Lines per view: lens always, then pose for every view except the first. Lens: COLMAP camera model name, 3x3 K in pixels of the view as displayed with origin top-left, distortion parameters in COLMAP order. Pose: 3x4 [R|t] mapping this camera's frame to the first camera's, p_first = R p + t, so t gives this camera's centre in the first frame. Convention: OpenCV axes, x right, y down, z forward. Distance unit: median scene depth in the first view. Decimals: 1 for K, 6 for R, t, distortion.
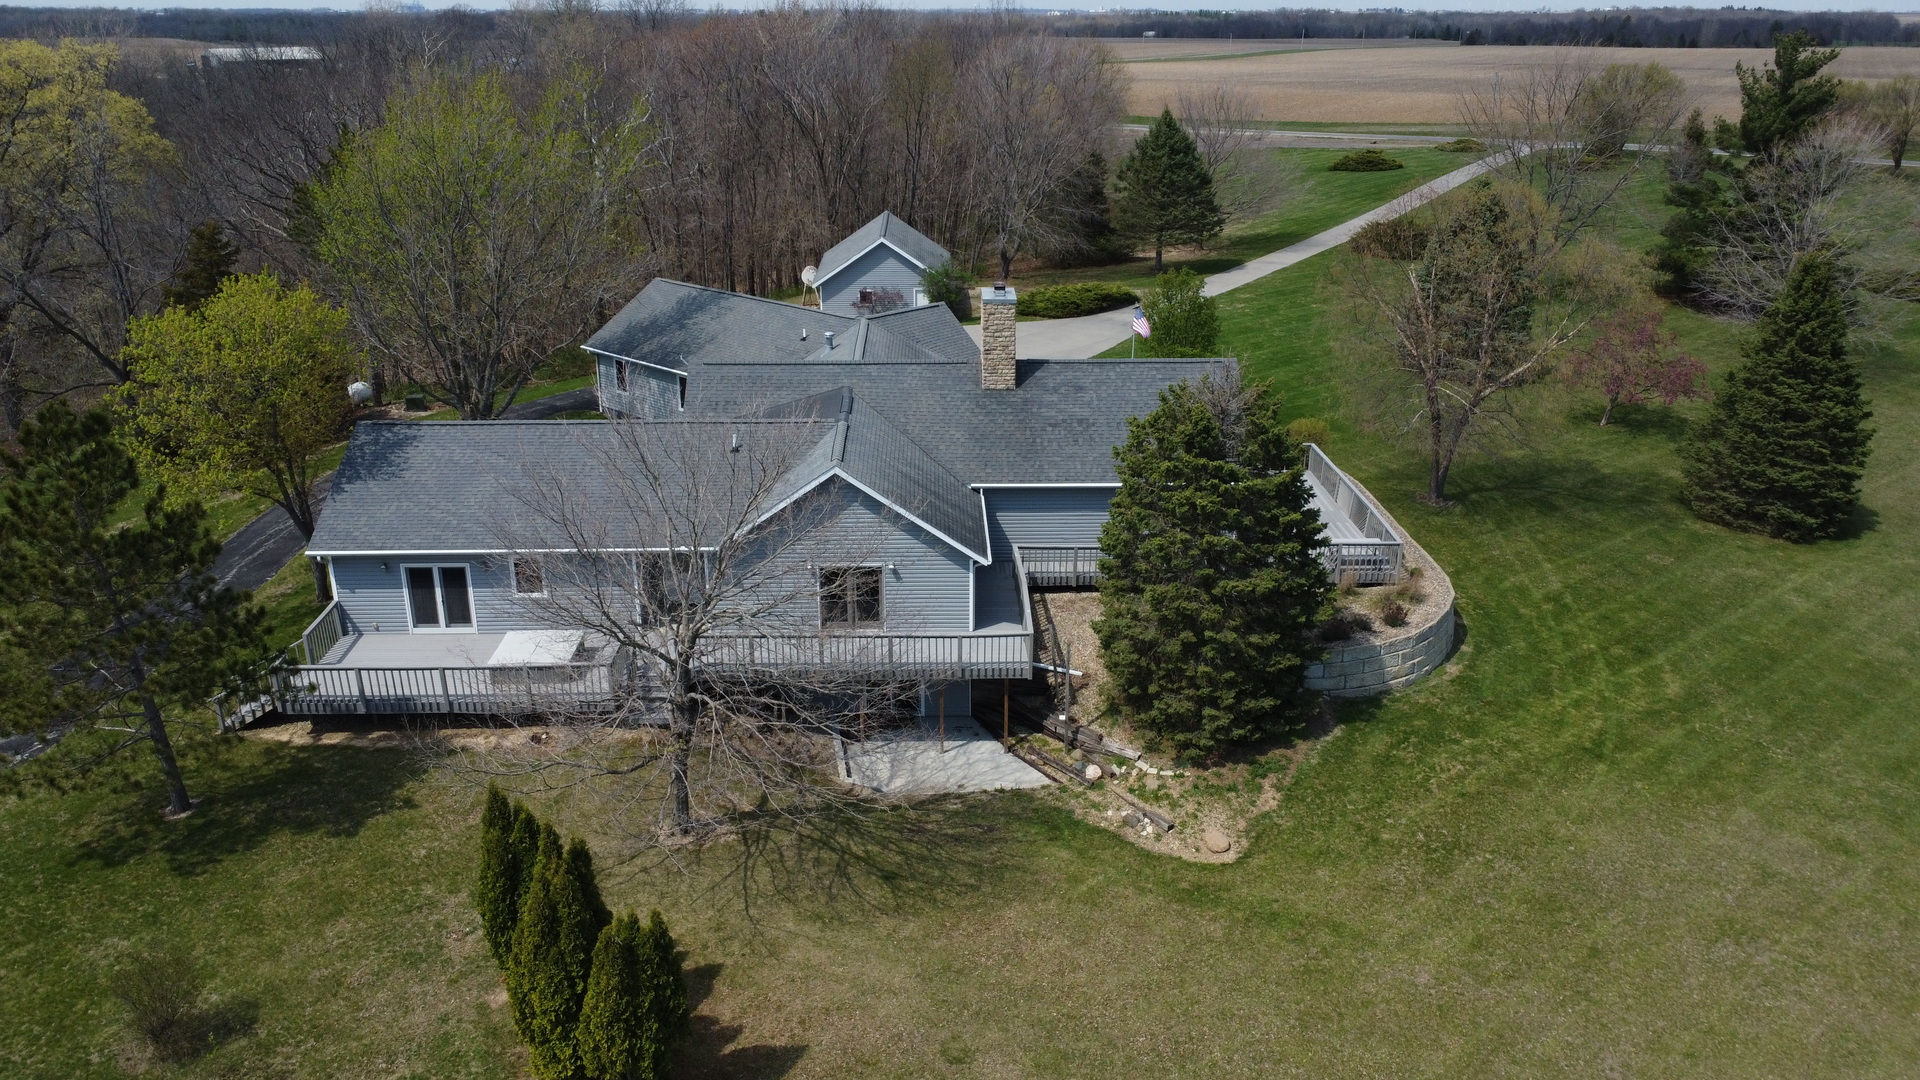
lens RADIAL K [[1427.4, 0, 960.0], [0, 1427.4, 540.0], [0, 0, 1]] dist [0.002752, -0.002020]
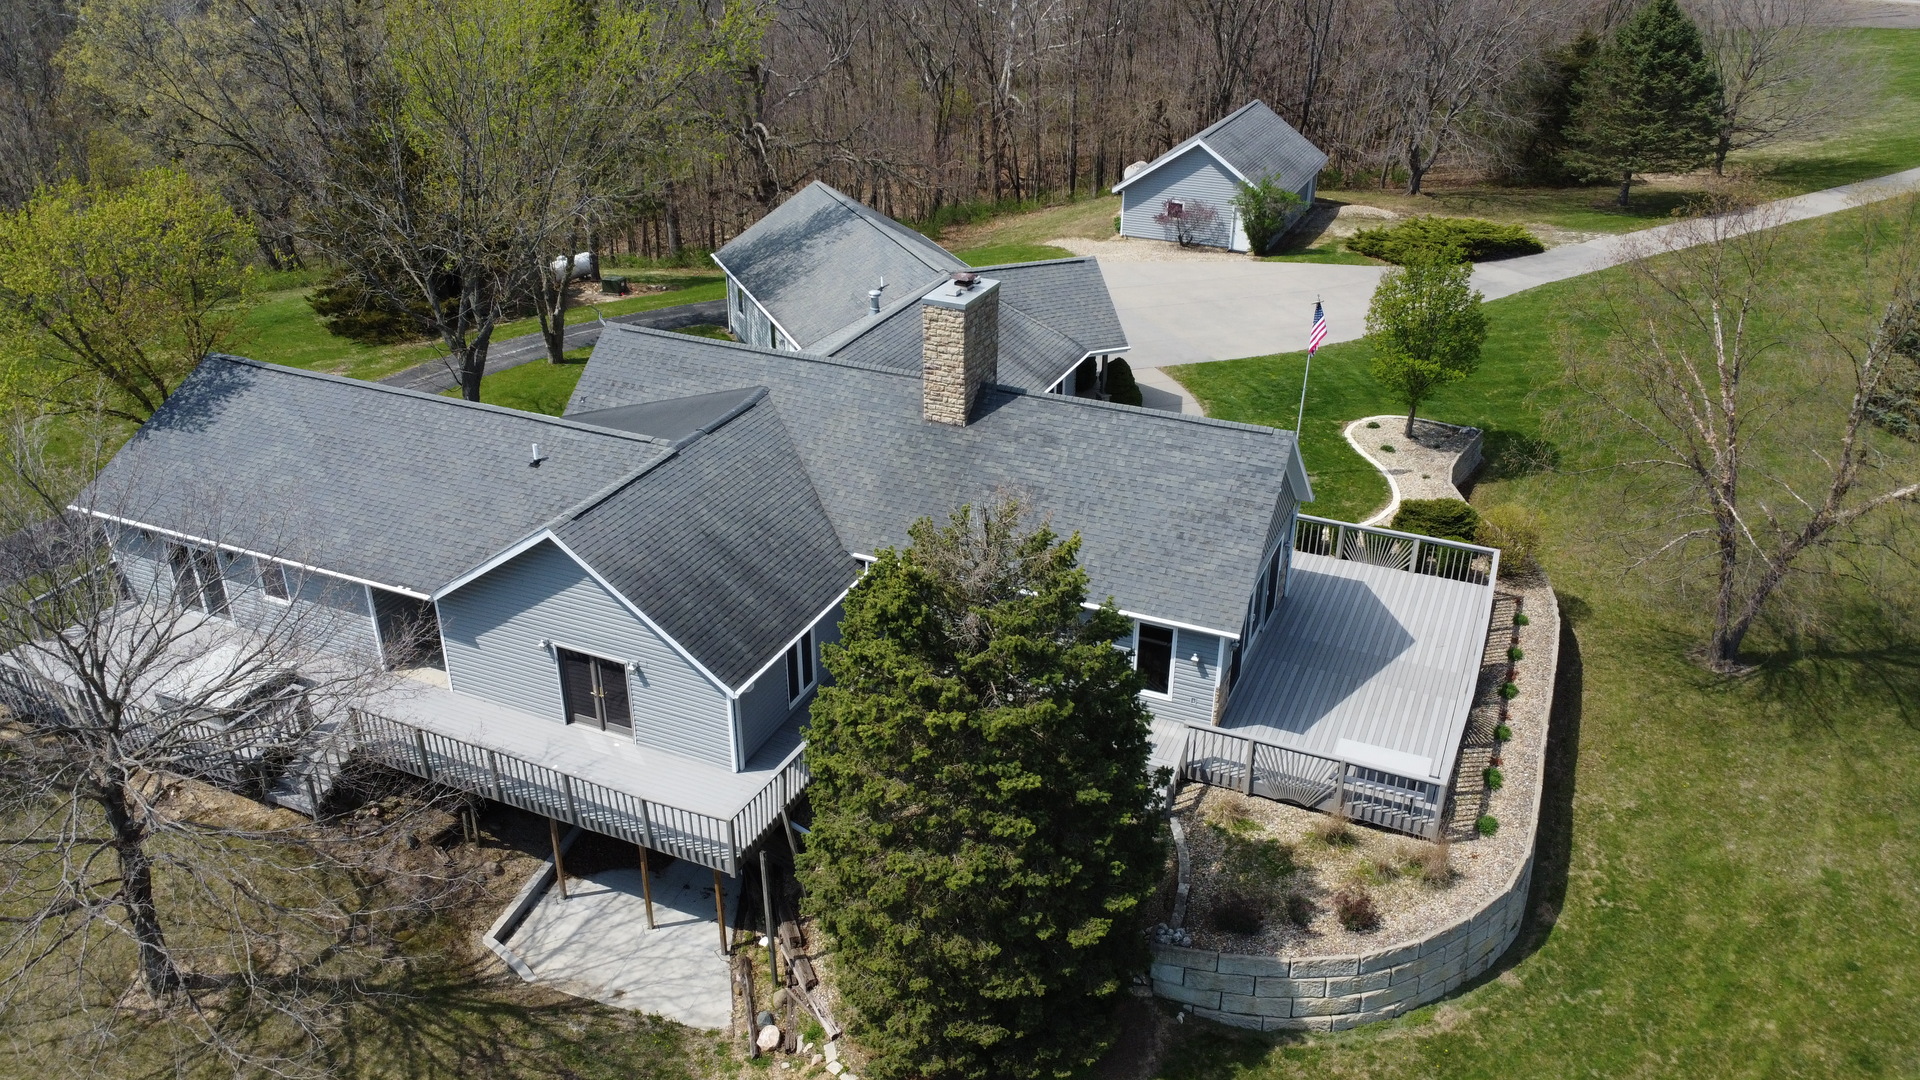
lens RADIAL K [[1444.0, 0, 954.3], [0, 1444.0, 546.4], [0, 0, 1]] dist [-0.002773, -0.002938]
pose [[0.904684, 0.194971, -0.378857, 0.363858], [-0.151391, 0.978234, 0.141915, -0.169626], [0.398280, -0.071032, 0.914509, 0.380997]]
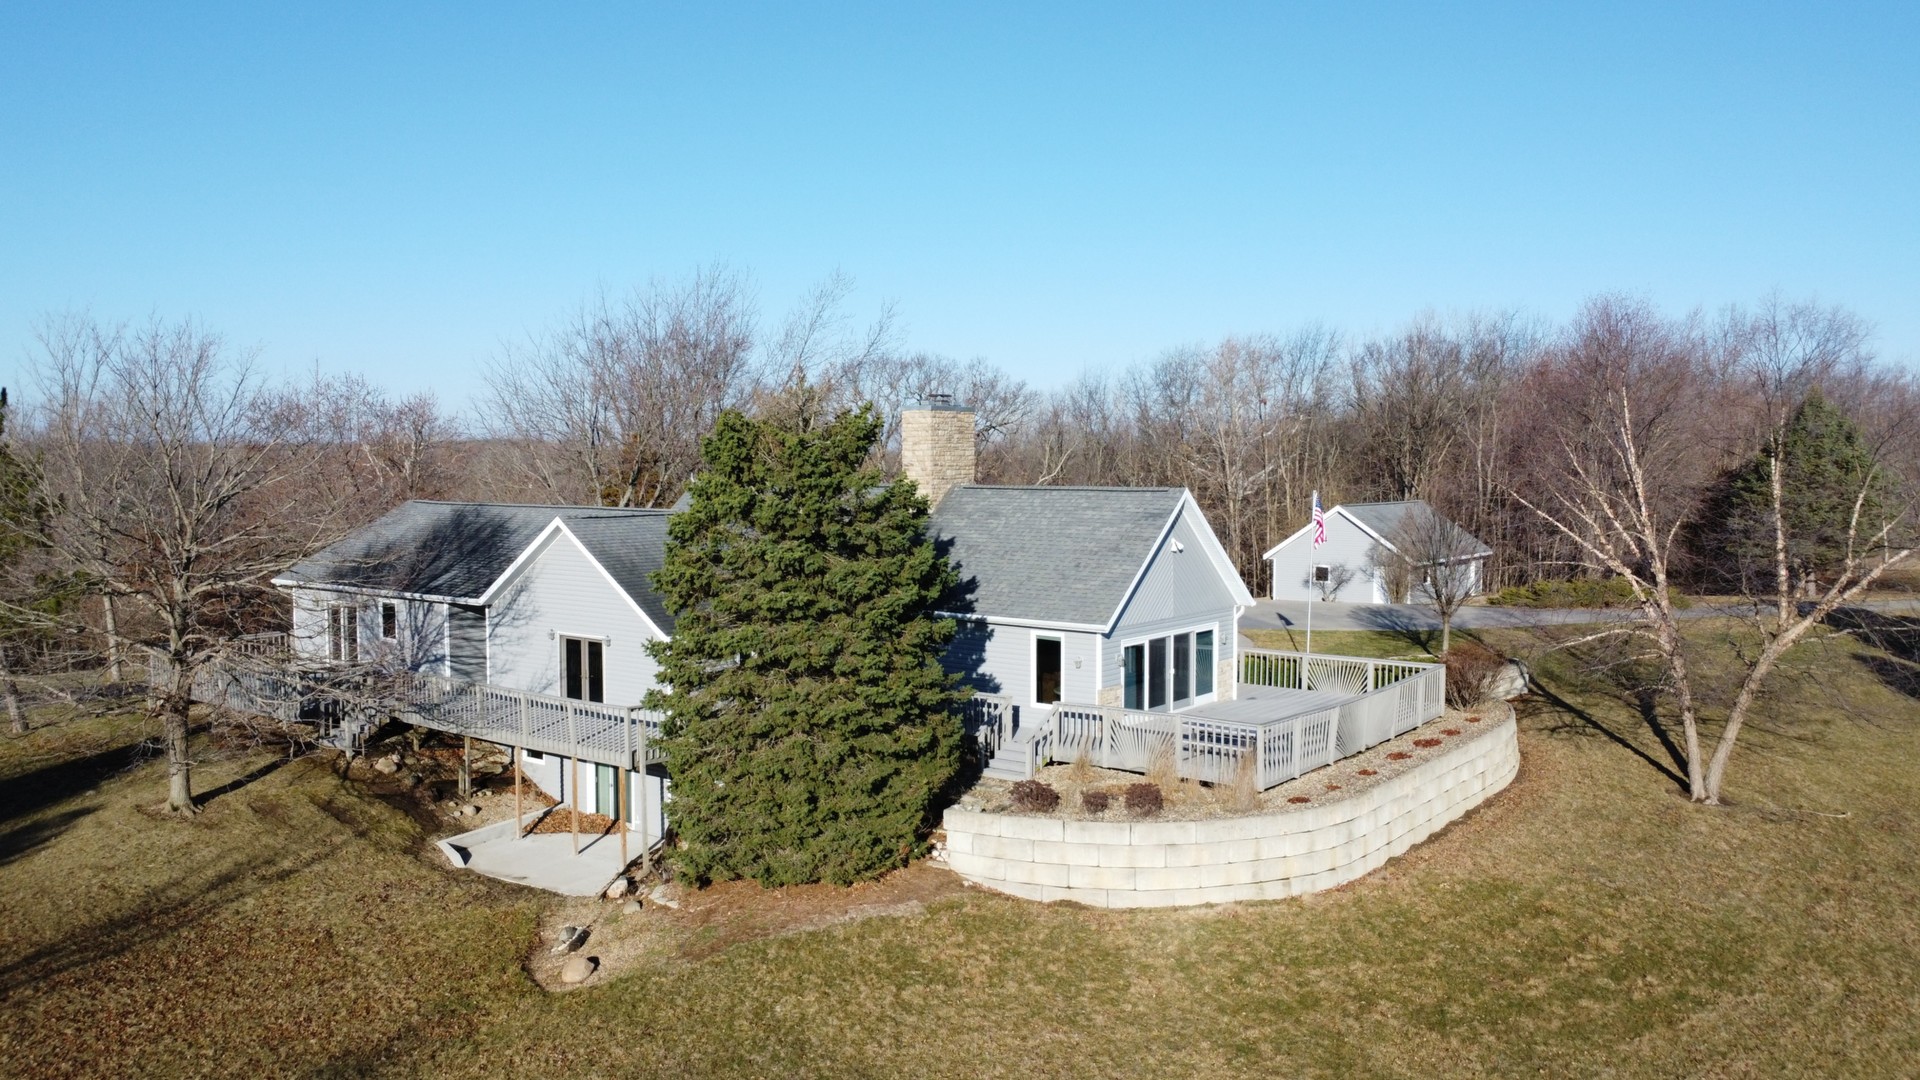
lens RADIAL K [[1427.4, 0, 960.0], [0, 1427.4, 540.0], [0, 0, 1]] dist [0.002752, -0.002020]
pose [[0.776083, 0.035464, -0.629633, 0.666465], [-0.216767, 0.952584, -0.213532, 0.098664], [0.592206, 0.302202, 0.746972, 0.437831]]
